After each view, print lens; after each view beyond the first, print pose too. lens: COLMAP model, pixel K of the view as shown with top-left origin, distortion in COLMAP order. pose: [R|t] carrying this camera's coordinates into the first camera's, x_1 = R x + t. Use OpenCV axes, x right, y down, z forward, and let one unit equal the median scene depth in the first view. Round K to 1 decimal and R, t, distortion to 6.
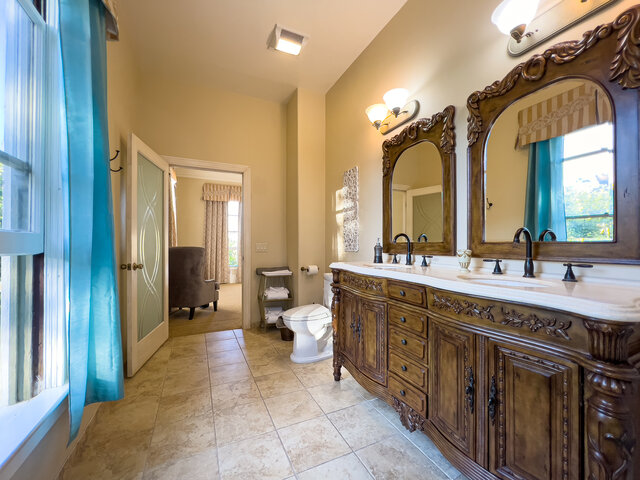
lens RADIAL K [[275.9, 0, 320.0], [0, 275.9, 240.0], [0, 0, 1]] dist [-0.001438, -0.000115]
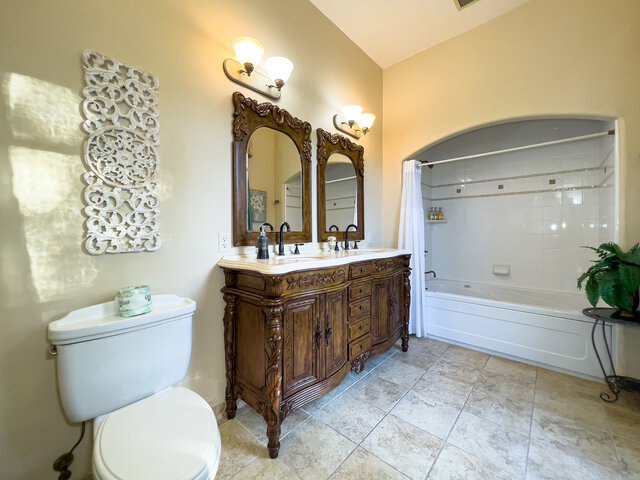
lens RADIAL K [[260.8, 0, 322.0], [0, 260.8, 233.0], [0, 0, 1]] dist [-0.000932, -0.000073]
pose [[-0.405695, 0.000867, 0.914008, -0.688230], [-0.001851, 0.999997, -0.001770, 0.017155], [-0.914007, -0.002410, -0.405692, 1.532470]]
